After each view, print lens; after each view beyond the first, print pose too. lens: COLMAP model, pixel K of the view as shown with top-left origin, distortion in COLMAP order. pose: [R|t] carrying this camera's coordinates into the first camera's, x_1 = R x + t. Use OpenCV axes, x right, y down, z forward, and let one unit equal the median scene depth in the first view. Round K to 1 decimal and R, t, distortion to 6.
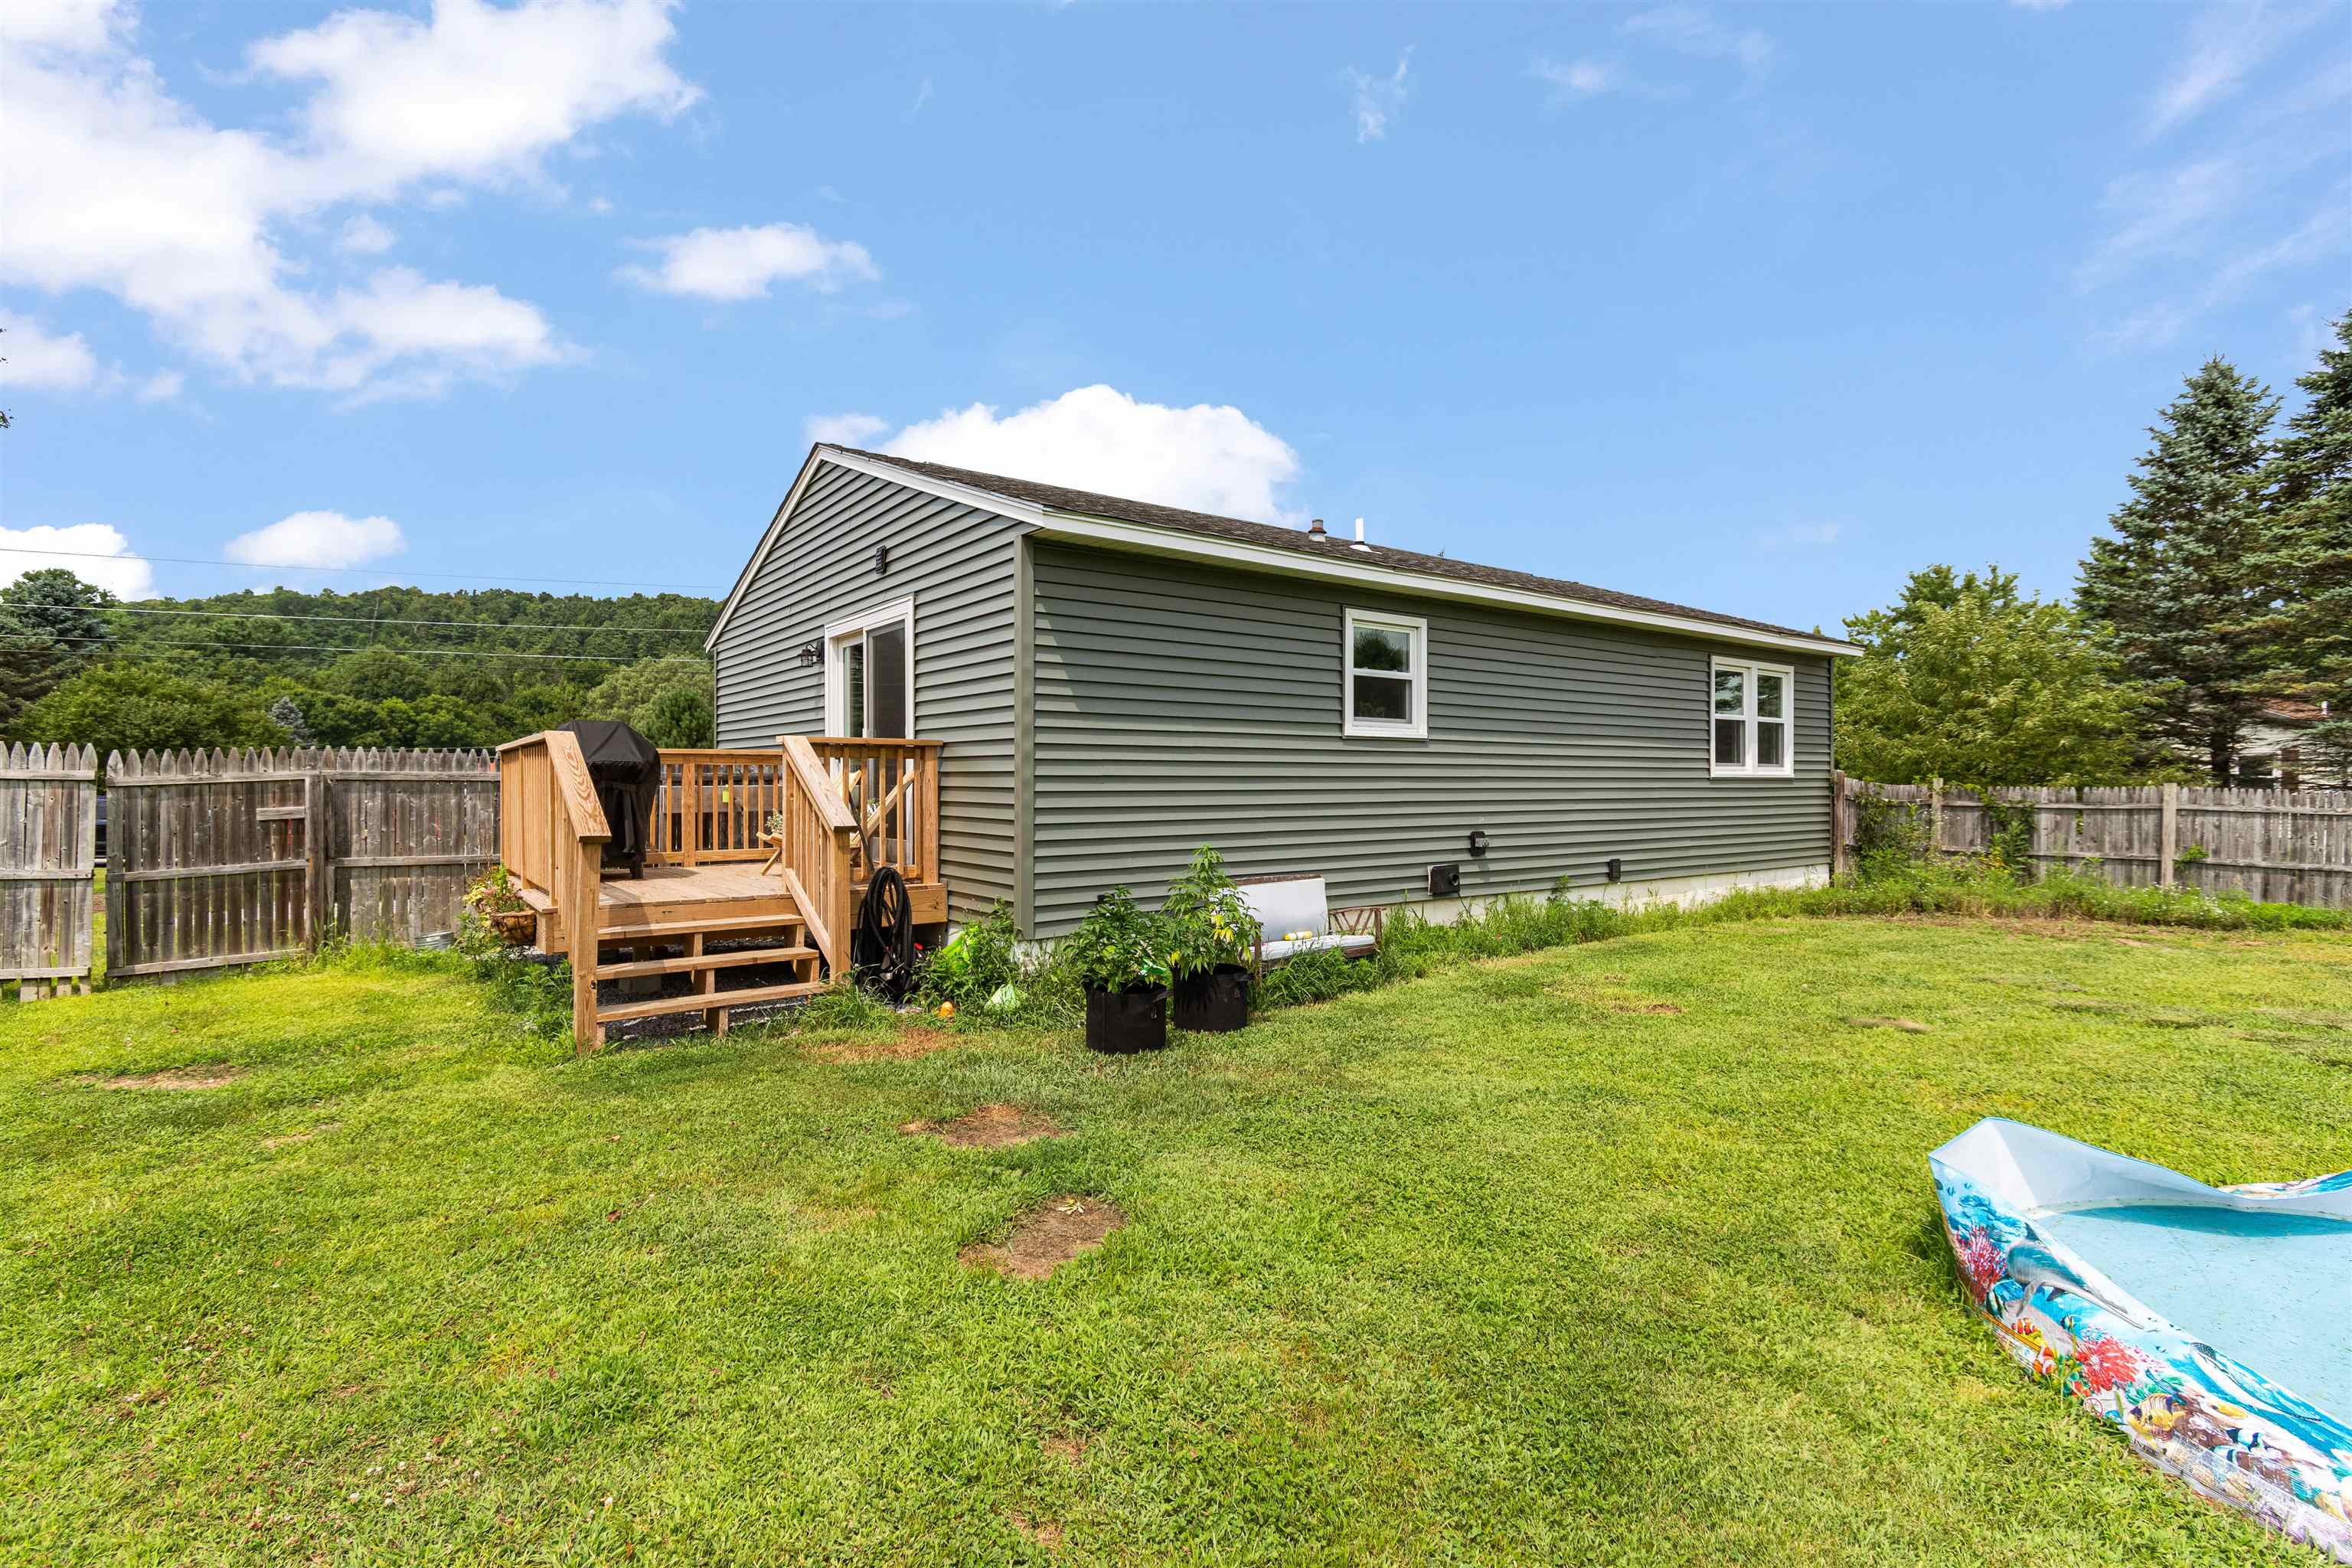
lens RADIAL K [[1088.7, 0, 1183.1], [0, 1088.7, 786.3], [0, 0, 1]] dist [-0.002239, 0.000391]
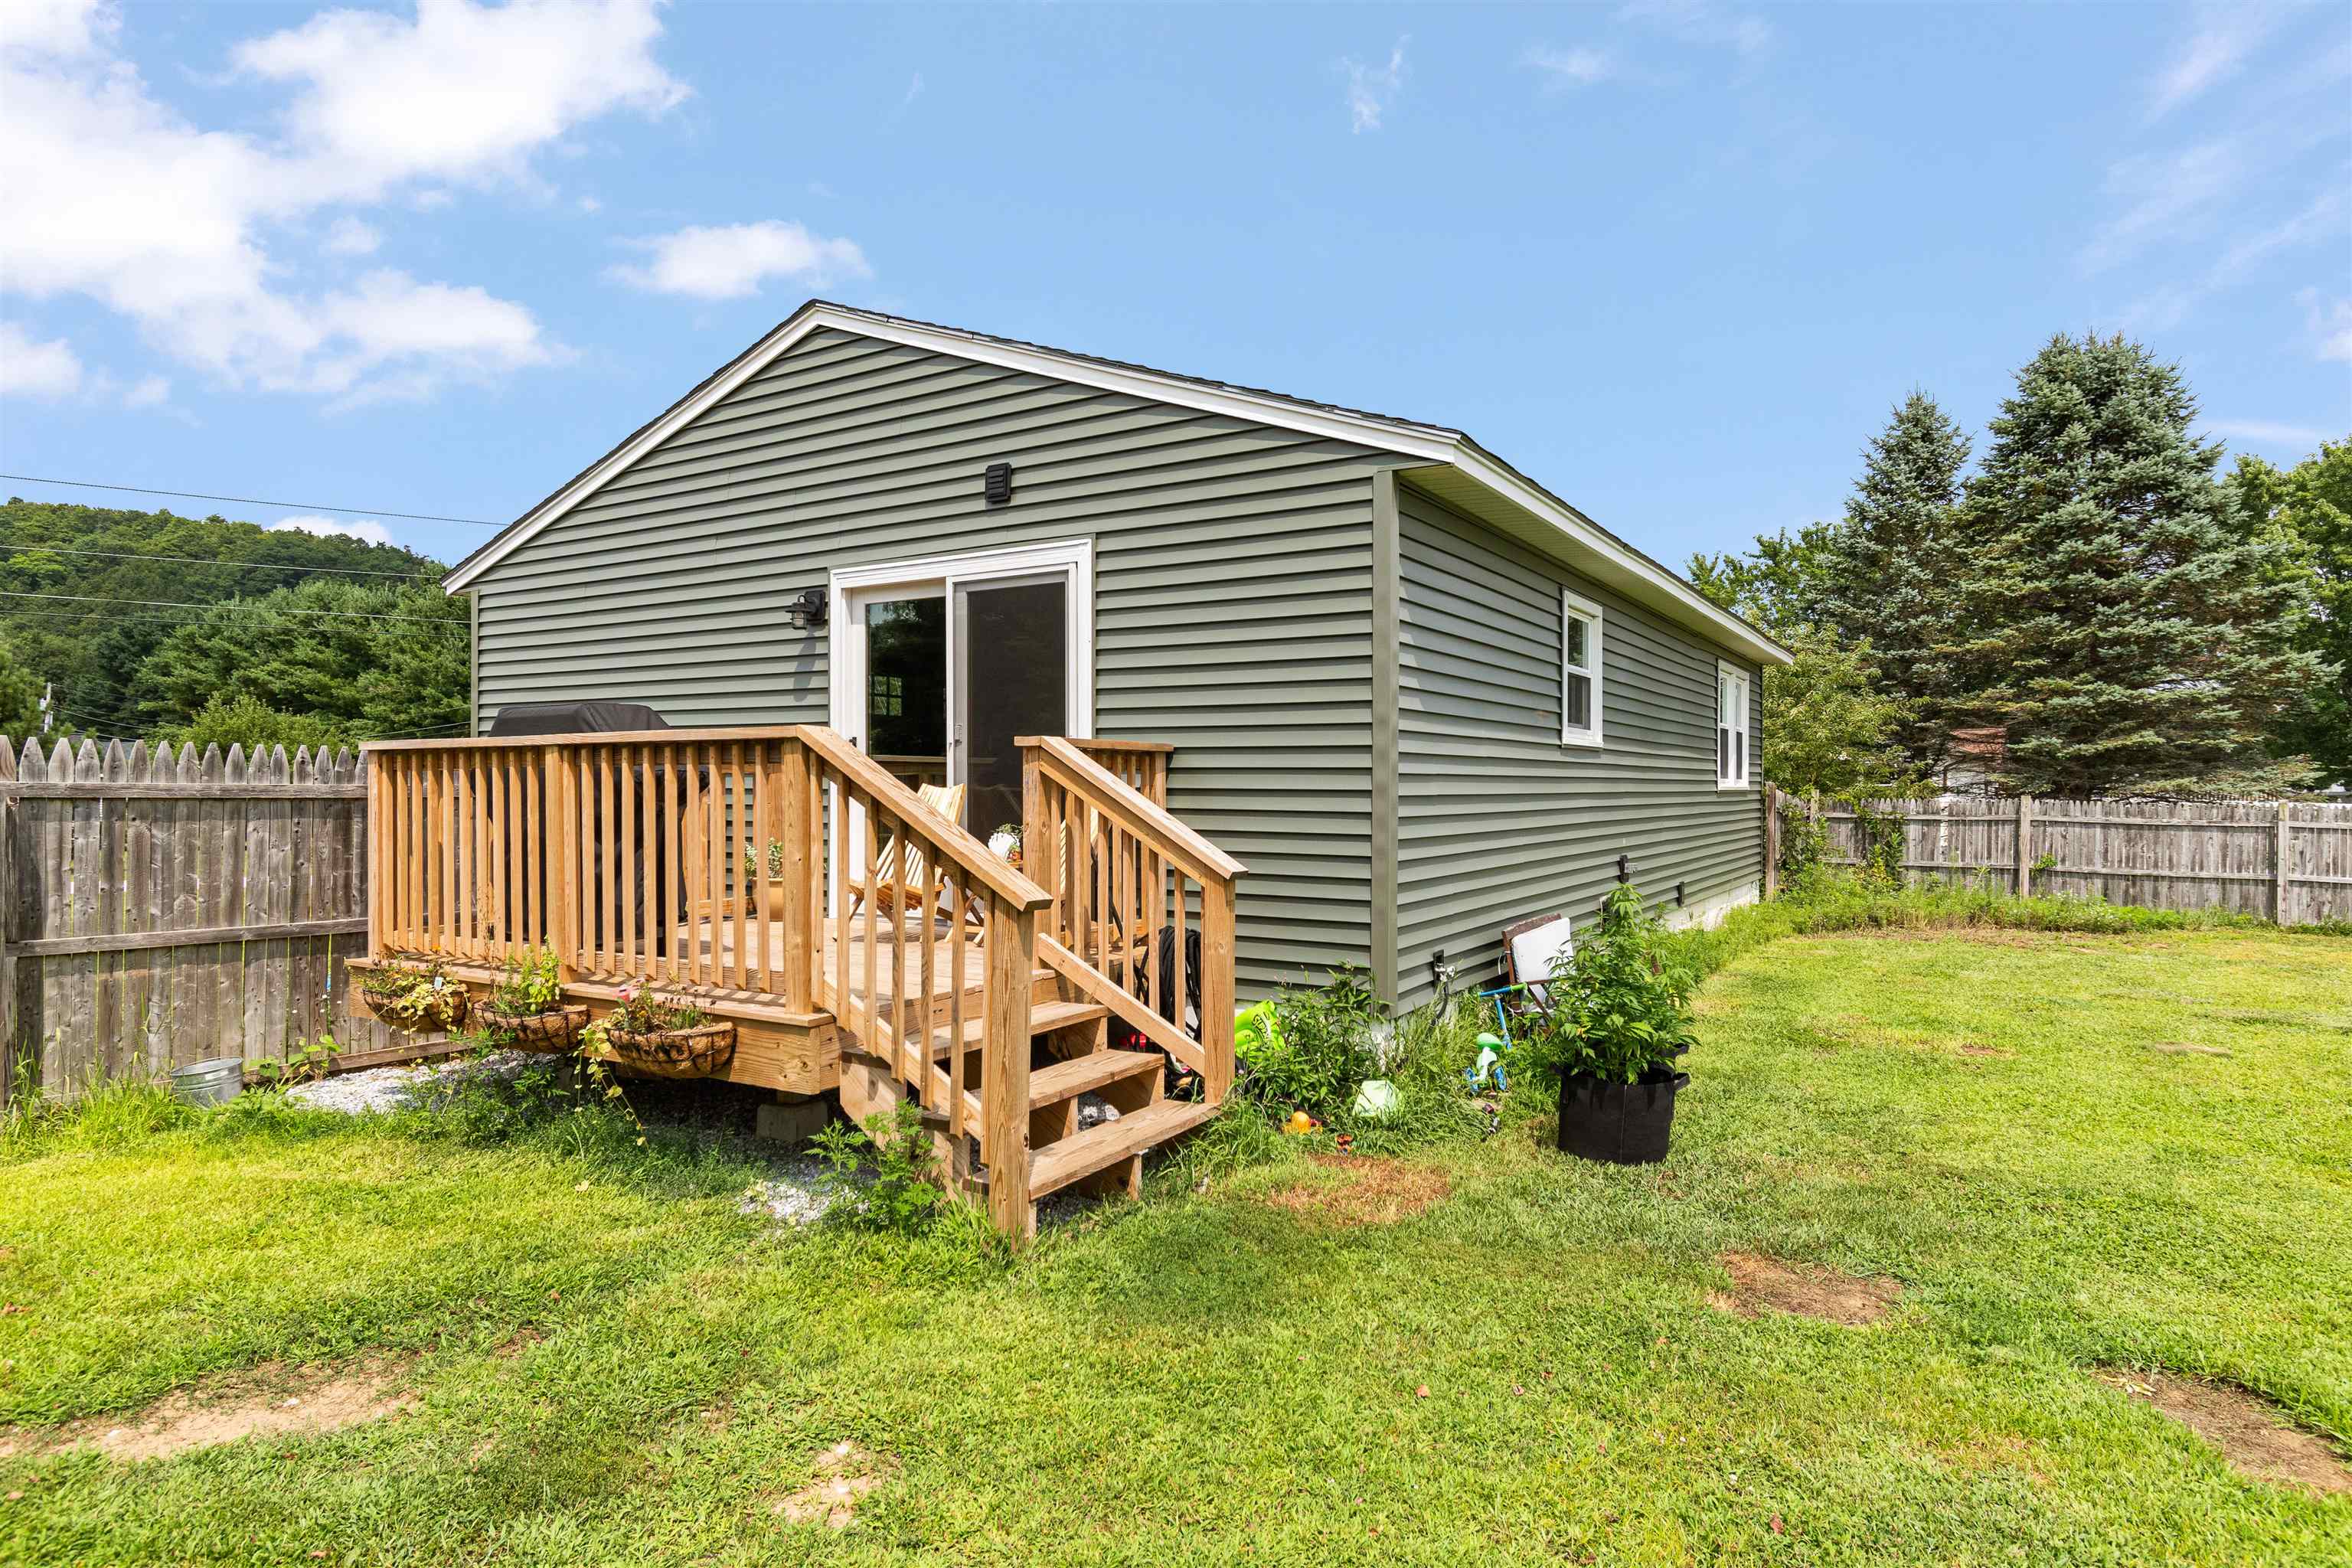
lens RADIAL K [[1292.4, 0, 1174.8], [0, 1292.4, 798.7], [0, 0, 1]] dist [-0.002062, -0.000563]
pose [[0.933022, -0.000812, 0.359818, -0.348933], [-0.001874, 0.999973, 0.007117, -0.008352], [-0.359814, -0.007315, 0.932996, 0.136732]]
